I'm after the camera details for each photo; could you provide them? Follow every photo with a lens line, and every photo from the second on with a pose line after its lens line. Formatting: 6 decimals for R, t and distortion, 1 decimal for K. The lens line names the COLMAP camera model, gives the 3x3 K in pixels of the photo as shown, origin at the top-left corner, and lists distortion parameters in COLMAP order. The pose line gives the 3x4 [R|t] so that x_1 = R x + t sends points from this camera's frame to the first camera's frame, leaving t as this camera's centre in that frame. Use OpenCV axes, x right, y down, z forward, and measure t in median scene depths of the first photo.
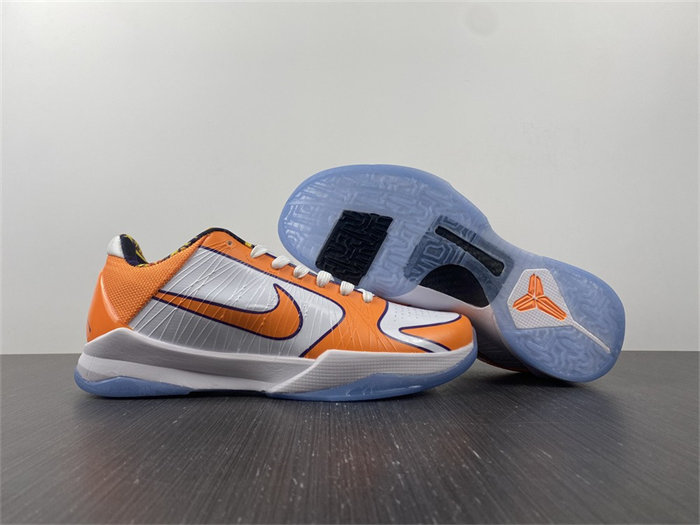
lens RADIAL K [[534.3, 0, 350.0], [0, 534.3, 262.5], [0, 0, 1]] dist [-0.002123, -0.004832]
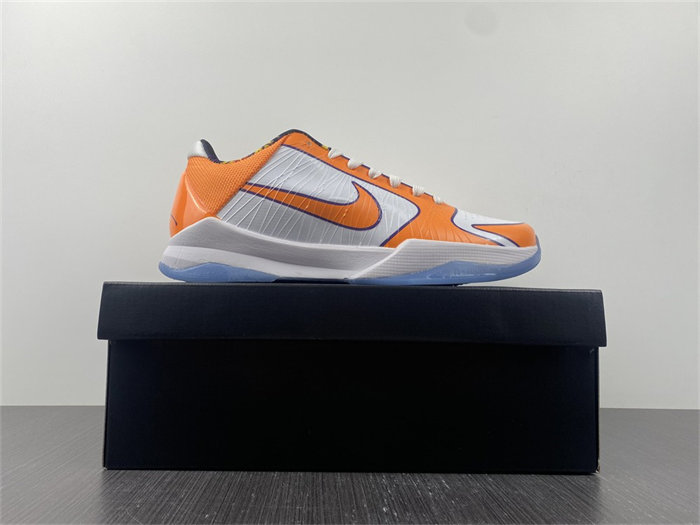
lens RADIAL K [[534.3, 0, 350.0], [0, 534.3, 262.5], [0, 0, 1]] dist [-0.002123, -0.004832]
pose [[0.999953, 0.009661, -0.000754, -0.151253], [-0.009648, 0.999826, 0.015949, 0.191085], [0.000908, -0.015941, 0.999873, -0.054024]]
